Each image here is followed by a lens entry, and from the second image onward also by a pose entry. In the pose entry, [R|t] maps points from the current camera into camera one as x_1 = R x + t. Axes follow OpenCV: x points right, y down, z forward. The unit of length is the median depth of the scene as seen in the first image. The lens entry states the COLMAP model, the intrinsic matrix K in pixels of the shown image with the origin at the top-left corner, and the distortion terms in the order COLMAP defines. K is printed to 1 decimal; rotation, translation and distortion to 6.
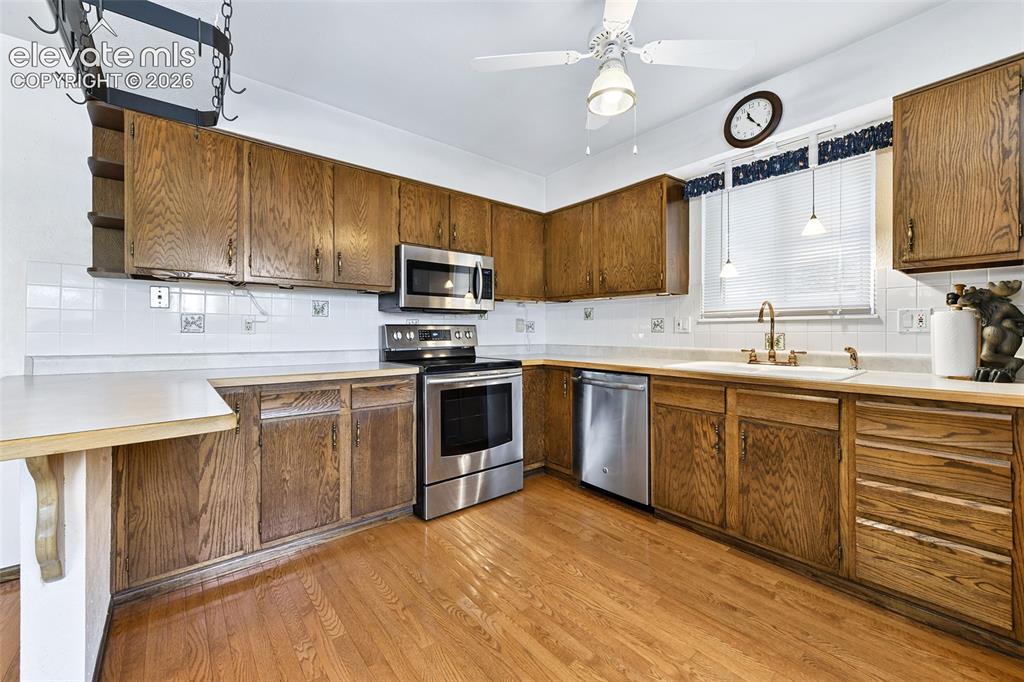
lens RADIAL K [[409.2, 0, 502.6], [0, 409.2, 333.5], [0, 0, 1]] dist [0.003299, -0.001445]
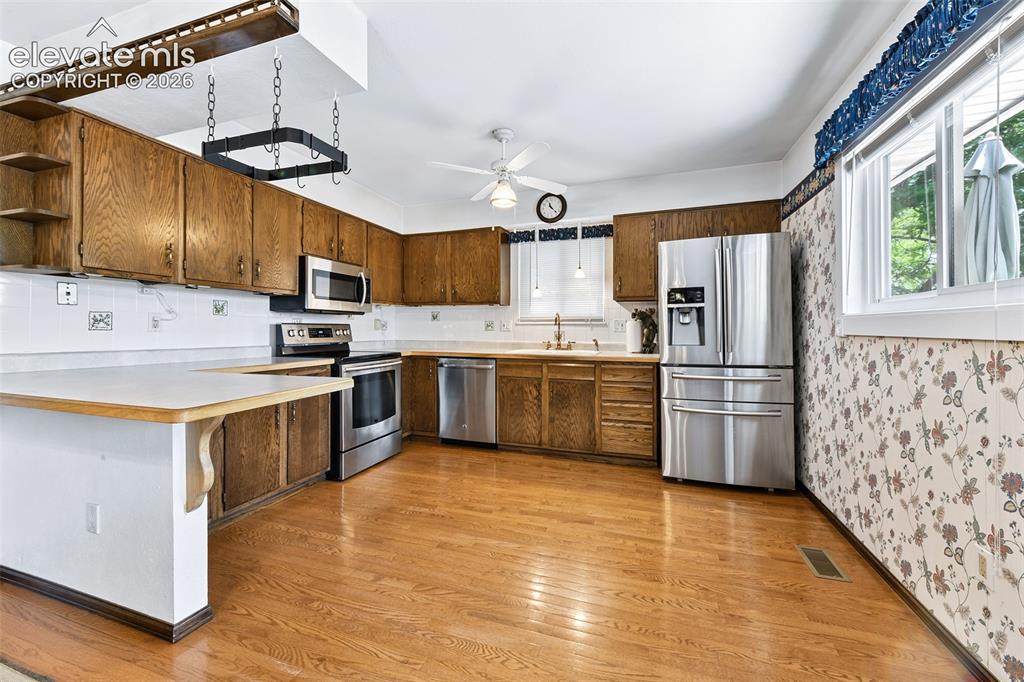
lens RADIAL K [[409.2, 0, 504.9], [0, 409.2, 326.1], [0, 0, 1]] dist [0.003299, -0.001445]
pose [[0.853792, 0.007997, 0.520553, -0.454703], [-0.002140, 0.999927, -0.011850, -0.002638], [-0.520610, 0.009003, 0.853747, -0.364939]]
